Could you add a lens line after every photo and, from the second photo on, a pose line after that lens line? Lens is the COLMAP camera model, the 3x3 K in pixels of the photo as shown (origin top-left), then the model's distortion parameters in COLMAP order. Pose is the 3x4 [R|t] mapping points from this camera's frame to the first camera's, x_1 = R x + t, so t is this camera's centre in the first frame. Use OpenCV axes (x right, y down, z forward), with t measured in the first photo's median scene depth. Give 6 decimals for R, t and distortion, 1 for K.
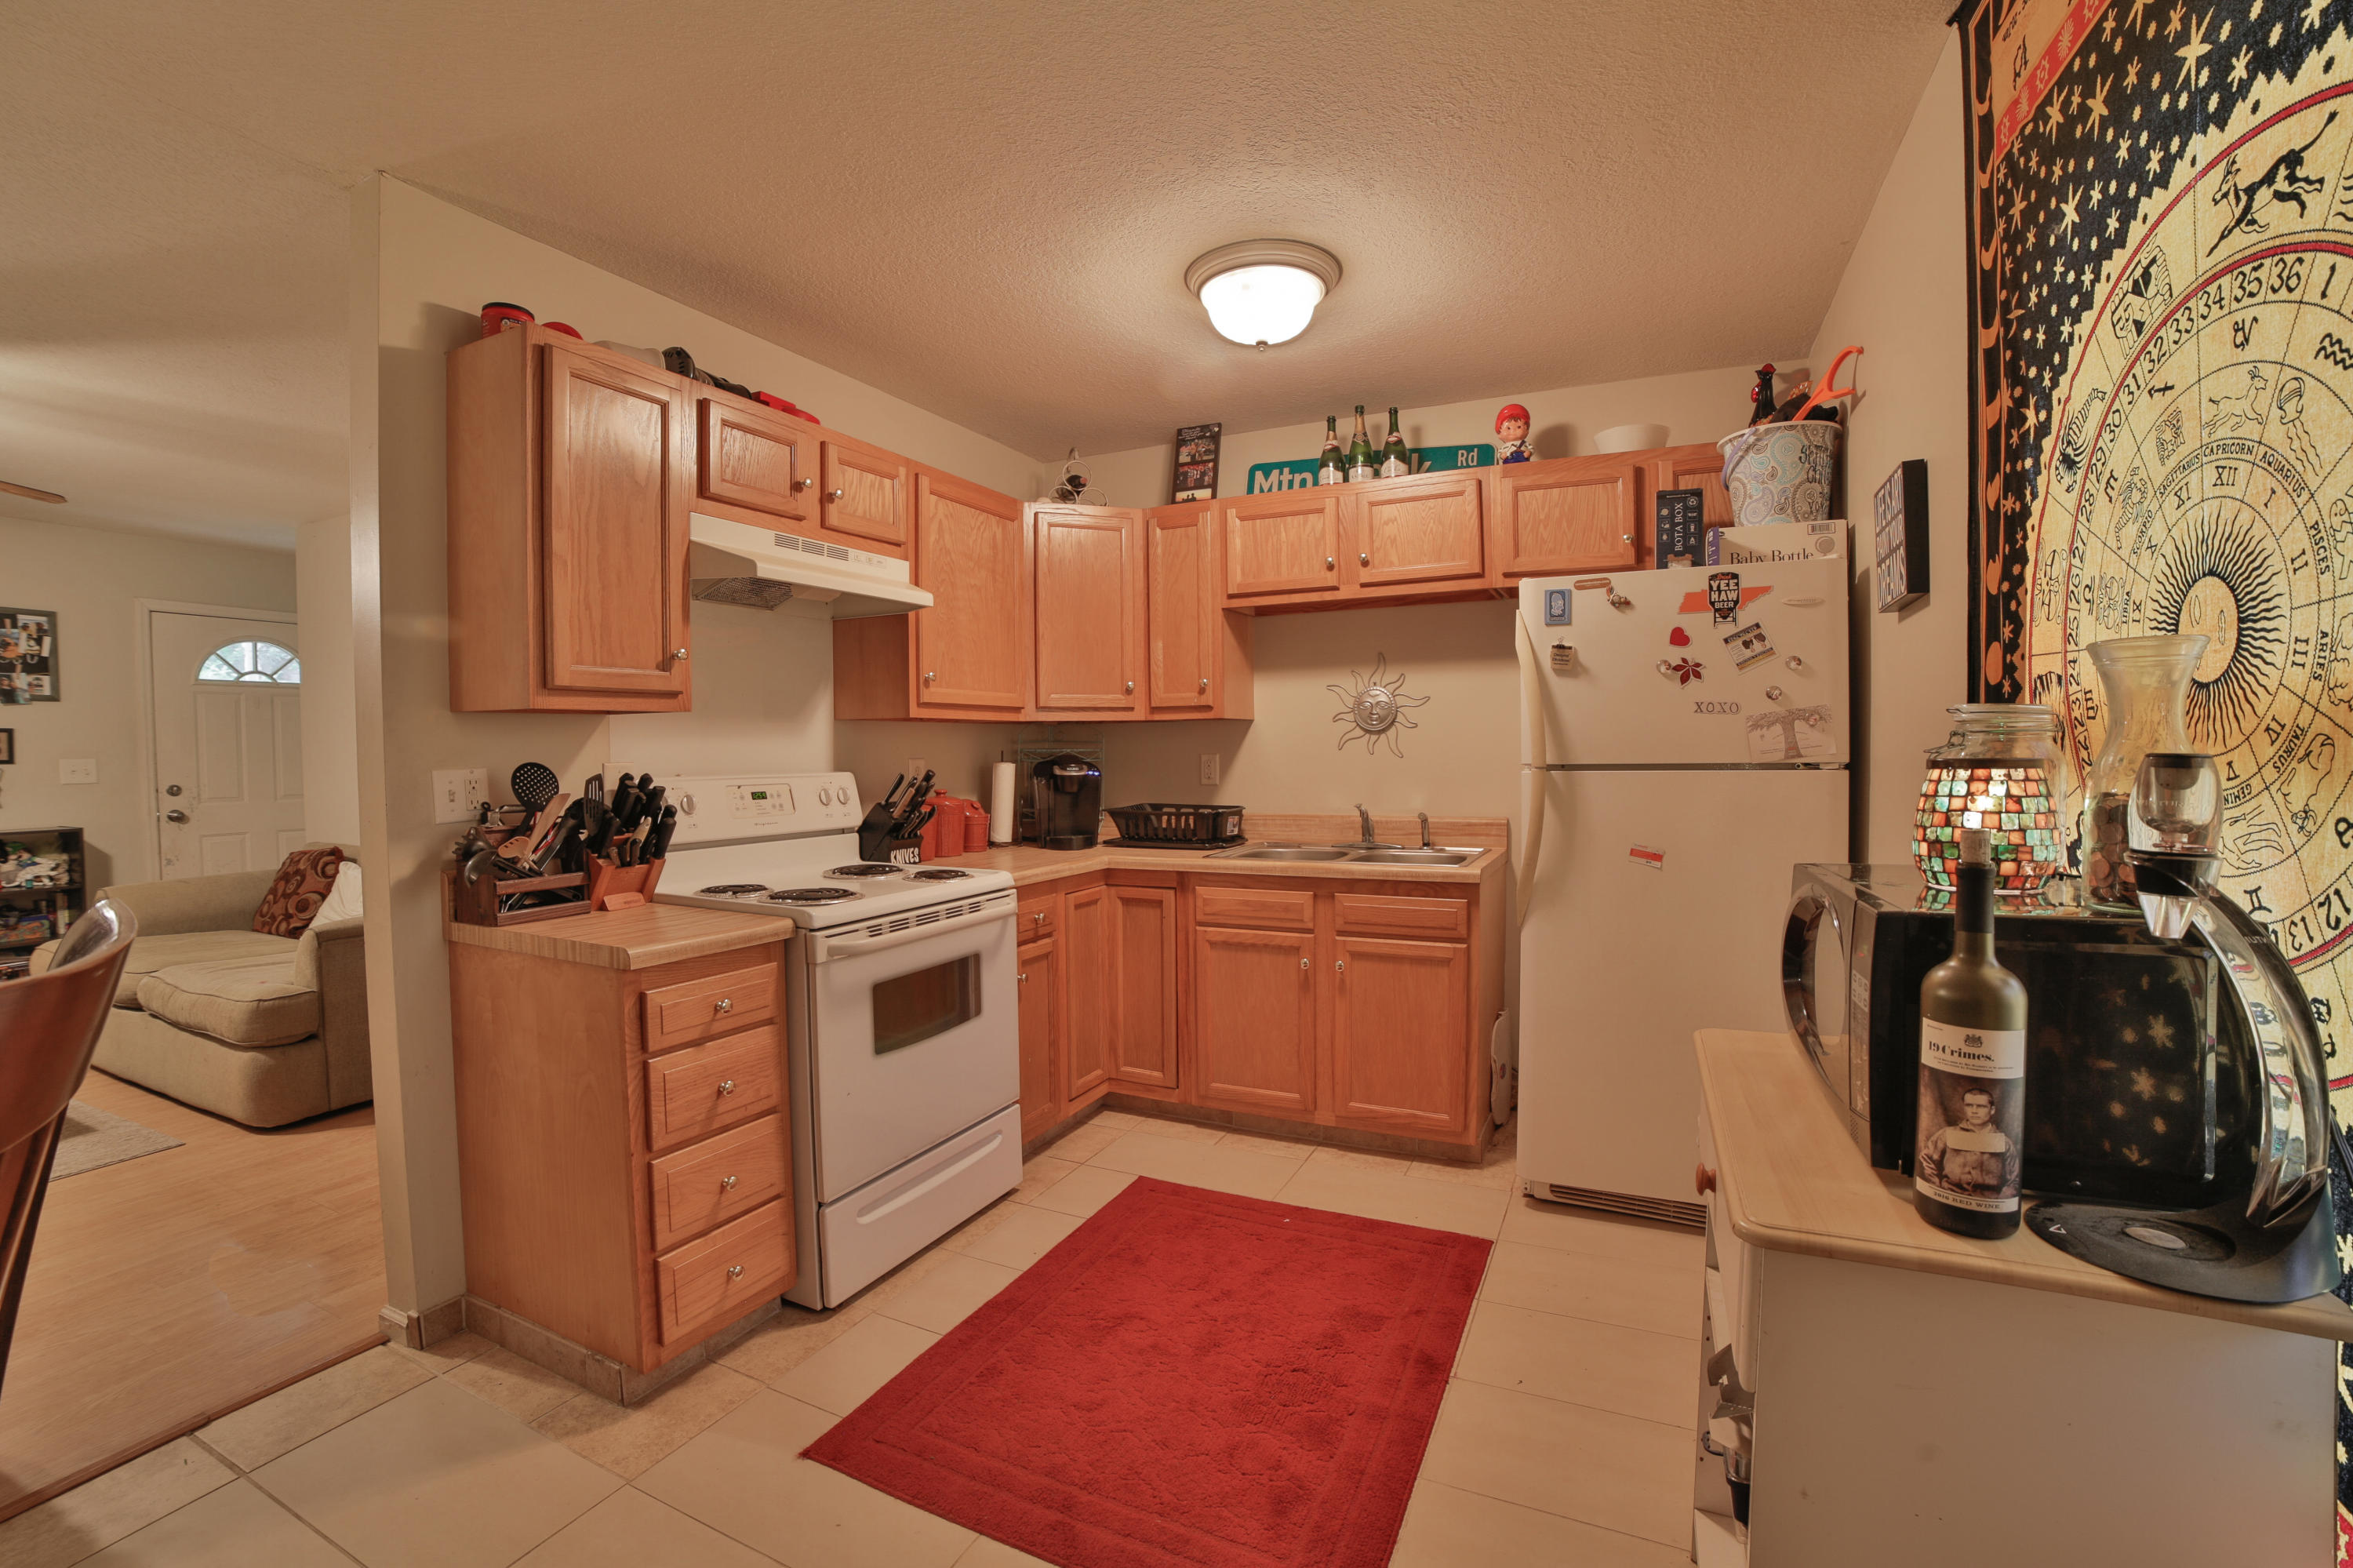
lens RADIAL K [[994.5, 0, 1172.1], [0, 994.5, 778.1], [0, 0, 1]] dist [-0.109395, 0.036006]
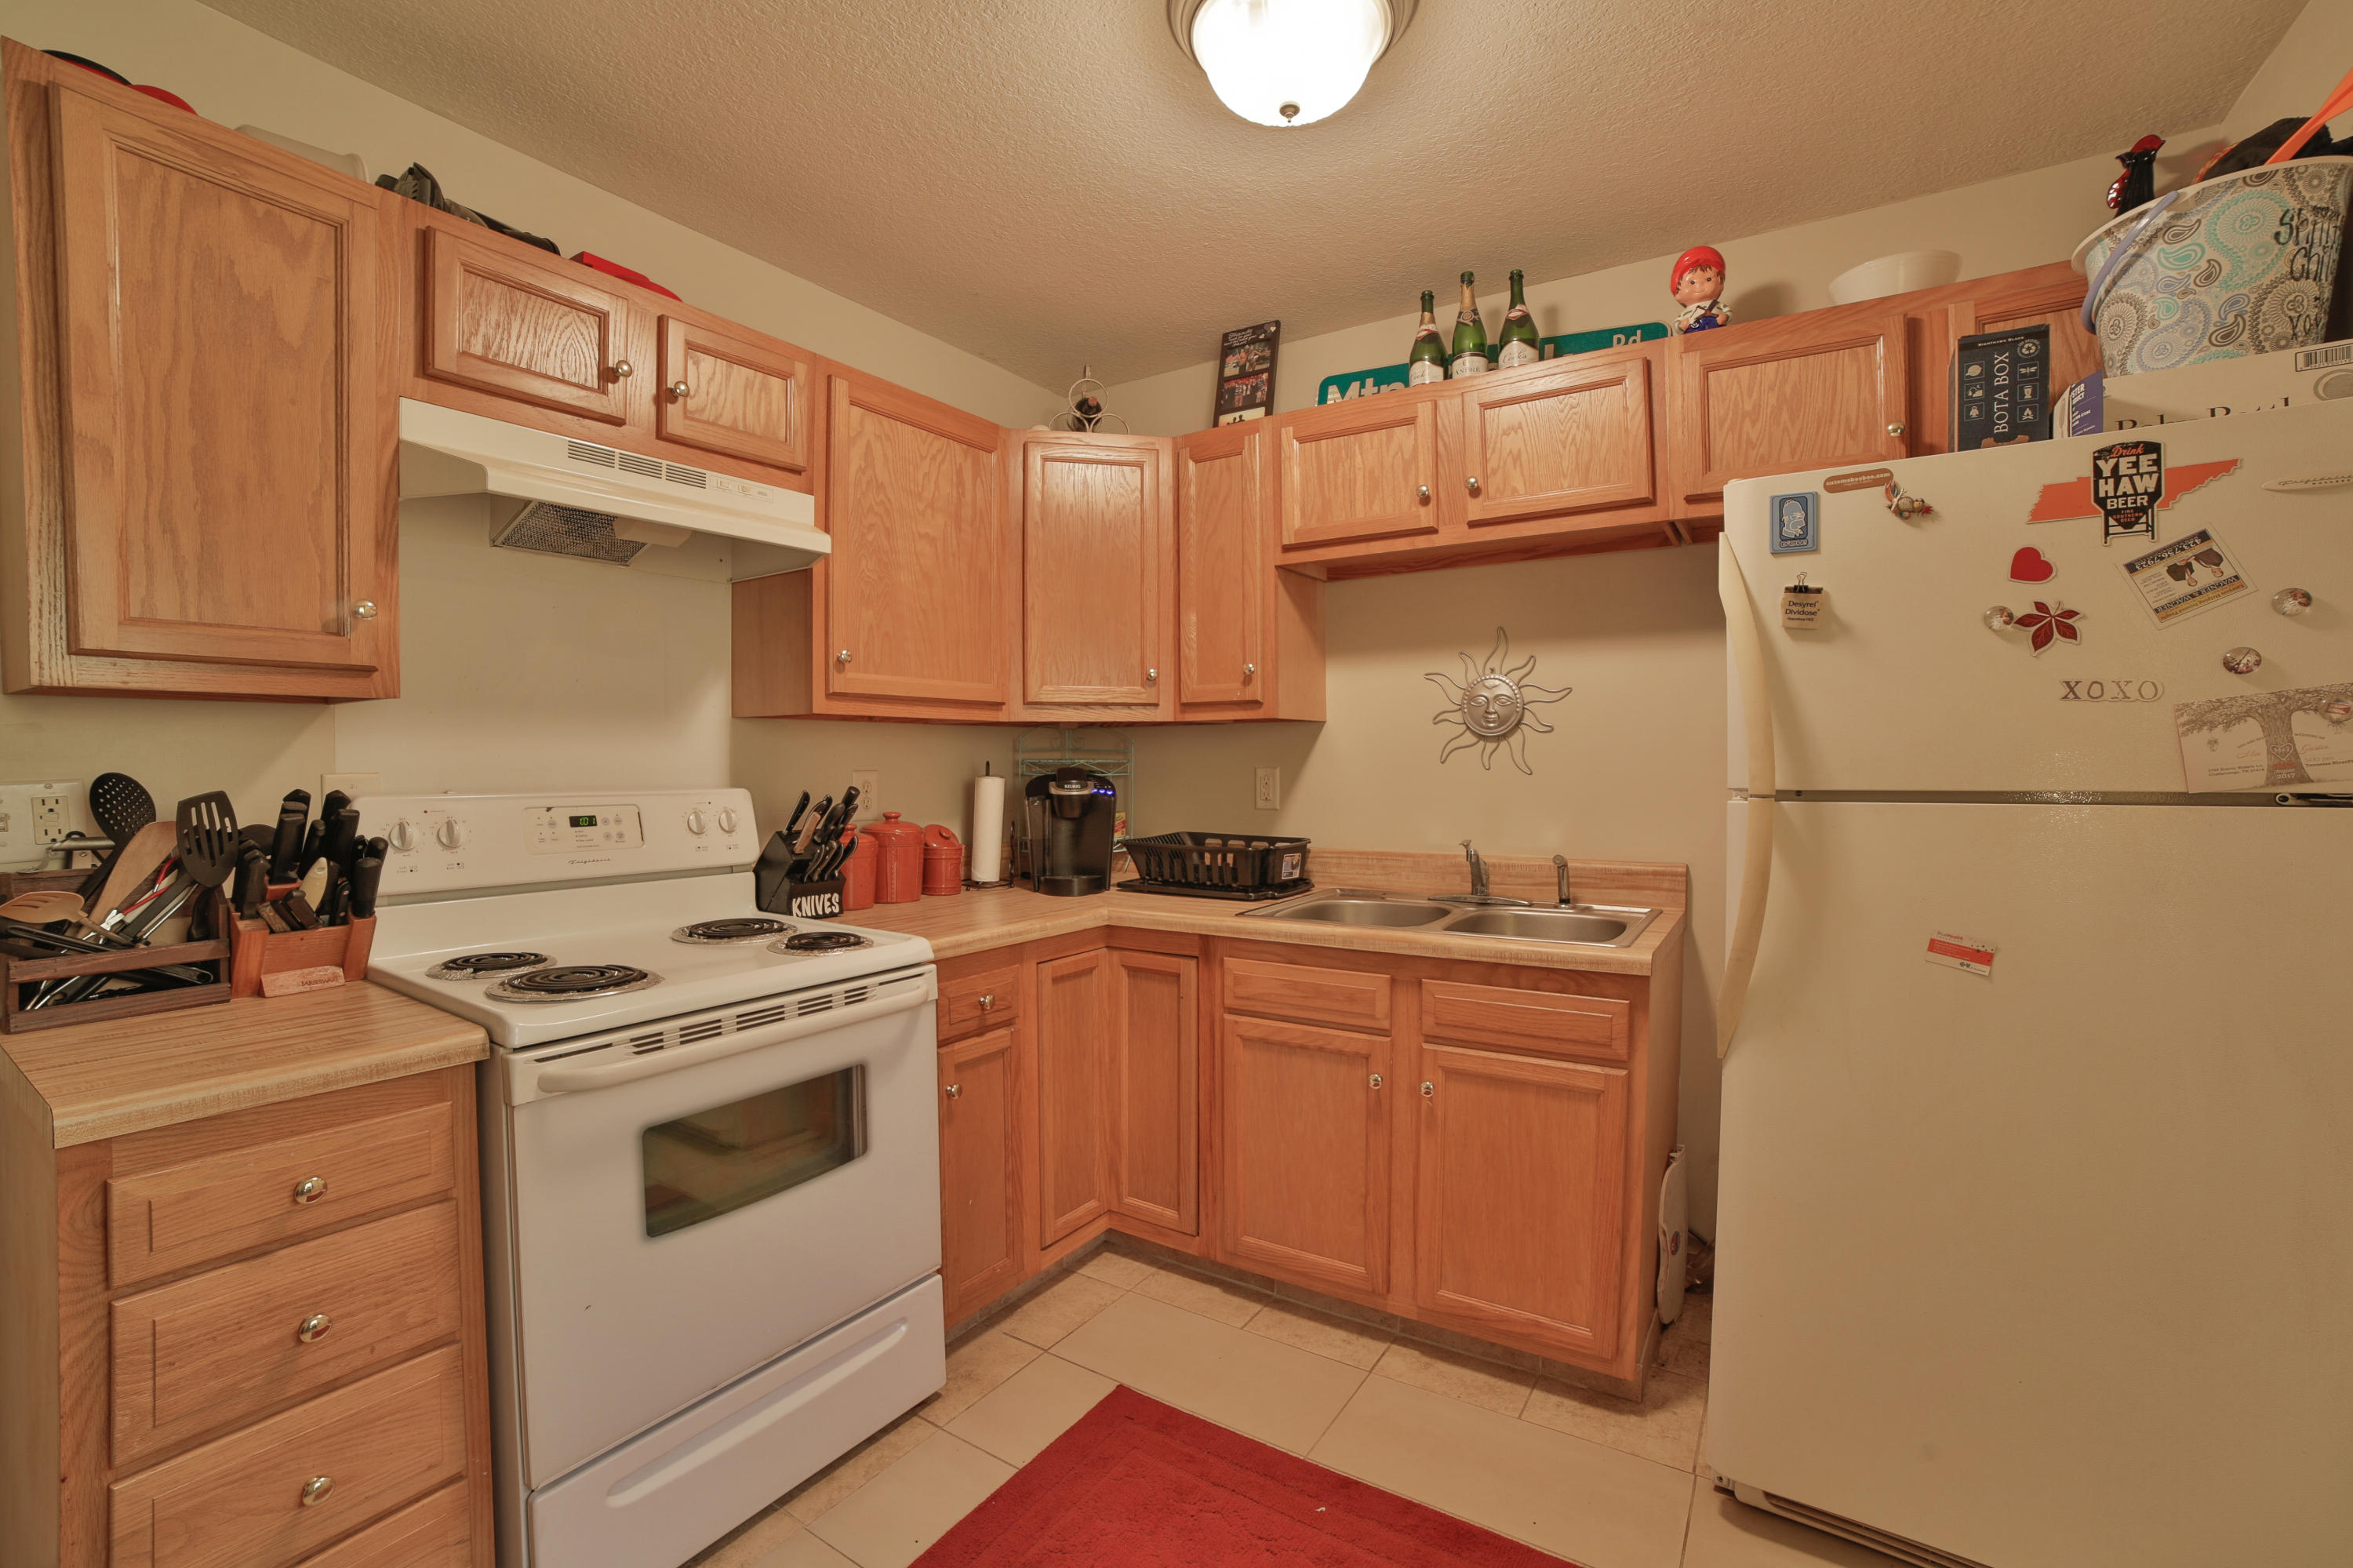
lens RADIAL K [[994.5, 0, 1172.1], [0, 994.5, 778.1], [0, 0, 1]] dist [-0.109395, 0.036006]
pose [[0.991316, 0.009322, -0.131172, 0.085013], [-0.010871, 0.999879, -0.011100, -0.009459], [0.131052, 0.012430, 0.991298, 0.329500]]
